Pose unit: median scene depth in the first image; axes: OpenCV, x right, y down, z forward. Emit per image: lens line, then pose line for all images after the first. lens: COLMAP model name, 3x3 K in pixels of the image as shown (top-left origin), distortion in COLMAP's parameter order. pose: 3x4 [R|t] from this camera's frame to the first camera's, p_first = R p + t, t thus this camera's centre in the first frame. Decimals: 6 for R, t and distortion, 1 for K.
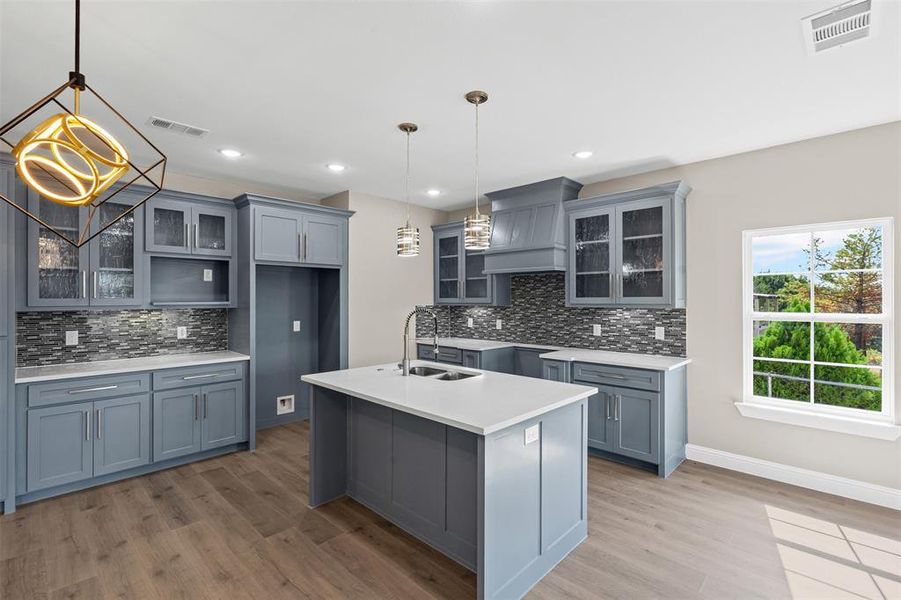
lens RADIAL K [[411.0, 0, 450.2], [0, 411.0, 296.8], [0, 0, 1]] dist [-0.003379, 0.000177]
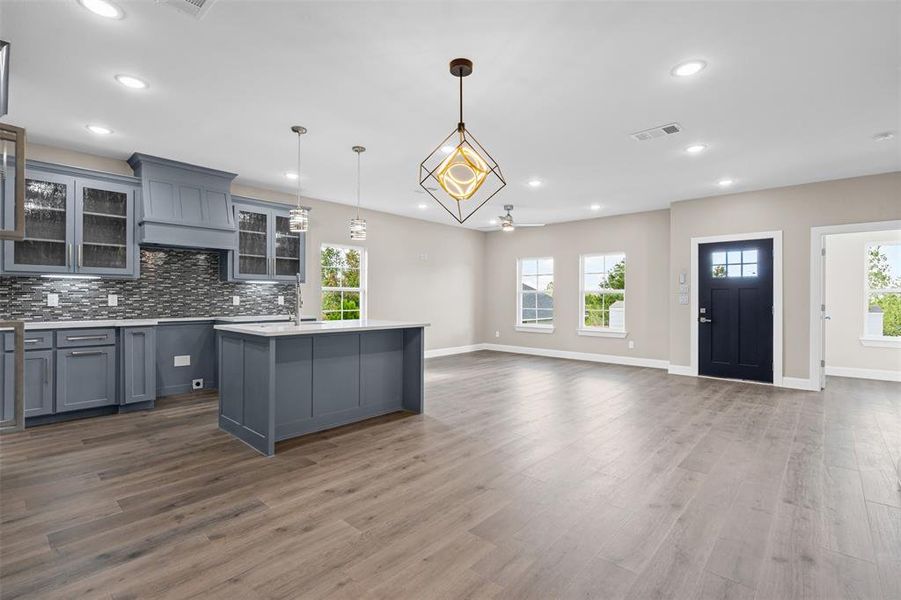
lens RADIAL K [[412.8, 0, 449.8], [0, 412.8, 299.3], [0, 0, 1]] dist [-0.002613, 0.000590]
pose [[-0.028609, -0.001709, 0.999589, -1.045921], [-0.008391, 0.999964, 0.001469, 0.078380], [-0.999555, -0.008345, -0.028622, 0.429476]]
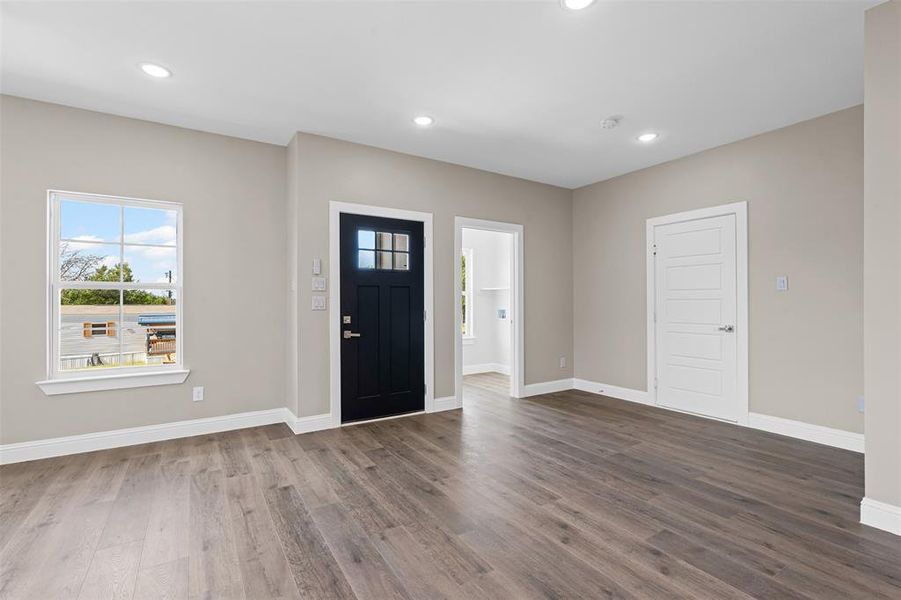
lens RADIAL K [[409.1, 0, 451.0], [0, 409.1, 300.4], [0, 0, 1]] dist [-0.004903, 0.001150]
pose [[-0.972329, 0.003695, 0.233586, 0.050205], [0.002201, 0.999975, -0.006654, 0.076722], [-0.233605, -0.005956, -0.972313, 0.314273]]
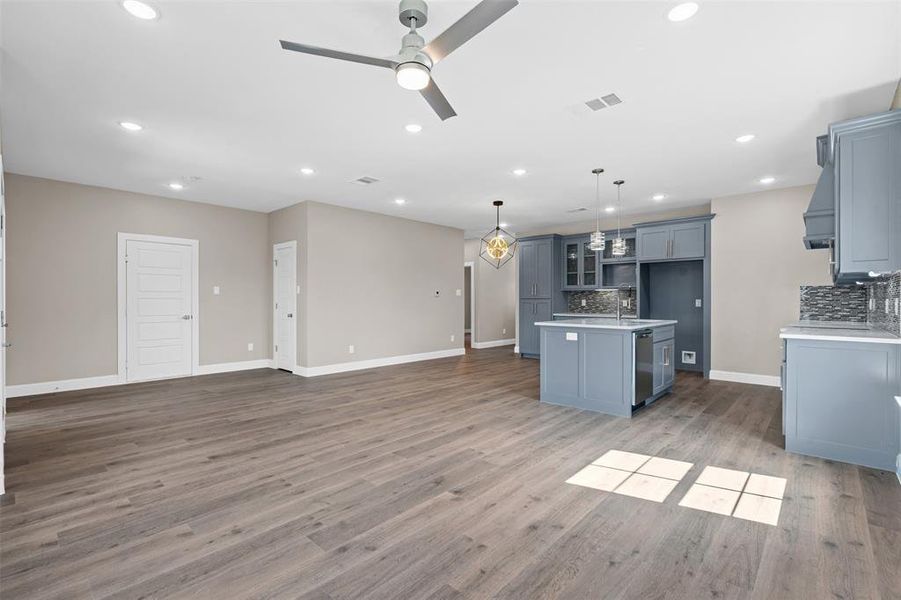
lens RADIAL K [[412.8, 0, 449.8], [0, 412.8, 299.3], [0, 0, 1]] dist [-0.002613, 0.000590]
pose [[0.021802, -0.002160, -0.999760, 1.273087], [0.002049, 0.999996, -0.002115, 0.076235], [0.999760, -0.002002, 0.021807, 0.166863]]
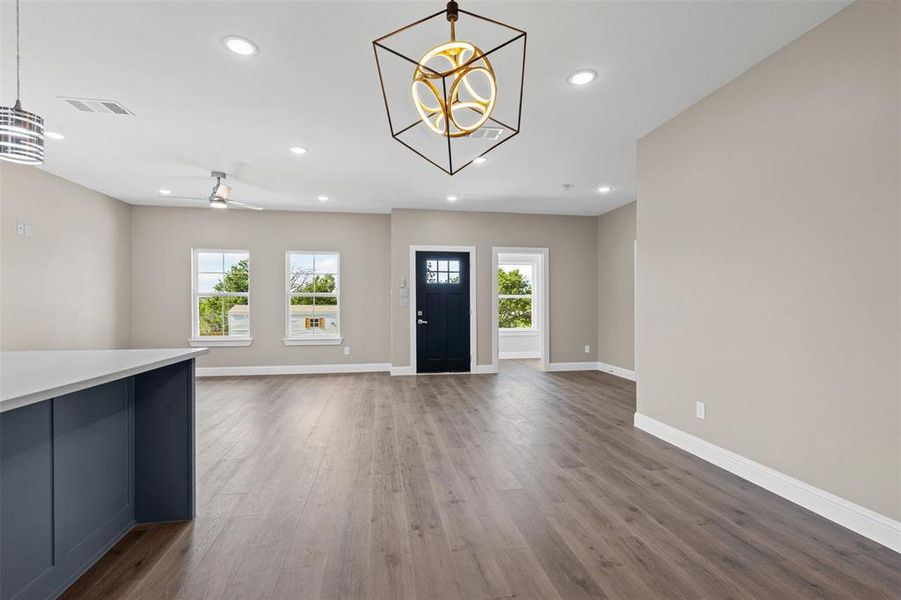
lens RADIAL K [[409.3, 0, 449.0], [0, 409.3, 302.2], [0, 0, 1]] dist [-0.004754, 0.000381]
pose [[-0.805172, 0.002743, 0.593034, -0.591800], [-0.000337, 0.999987, -0.005082, 0.079251], [-0.593041, -0.004292, -0.805161, 0.717988]]
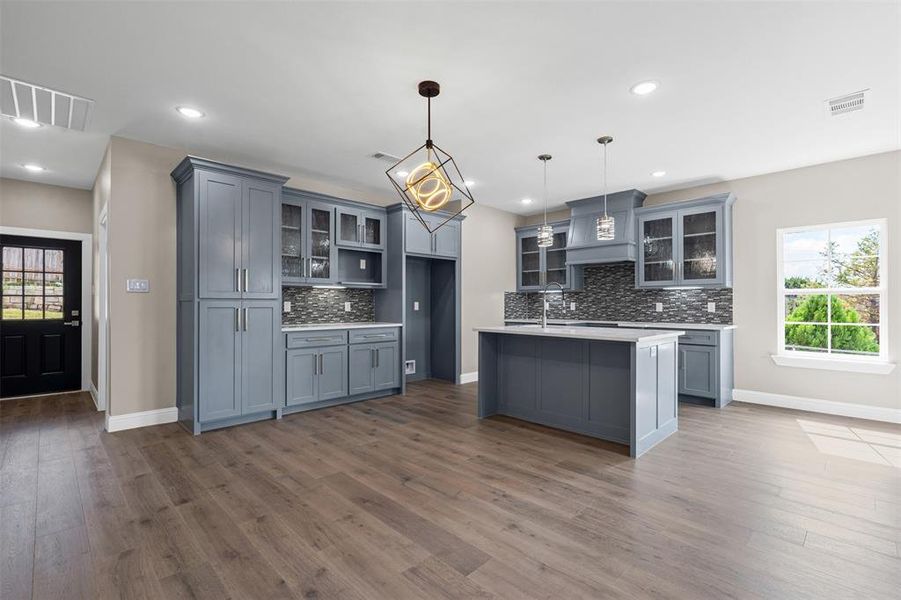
lens RADIAL K [[409.1, 0, 451.0], [0, 409.1, 300.4], [0, 0, 1]] dist [-0.004903, 0.001150]
pose [[0.999742, 0.002324, -0.022607, -0.302716], [-0.002446, 0.999983, -0.005362, 0.076514], [0.022594, 0.005416, 0.999730, -0.338258]]
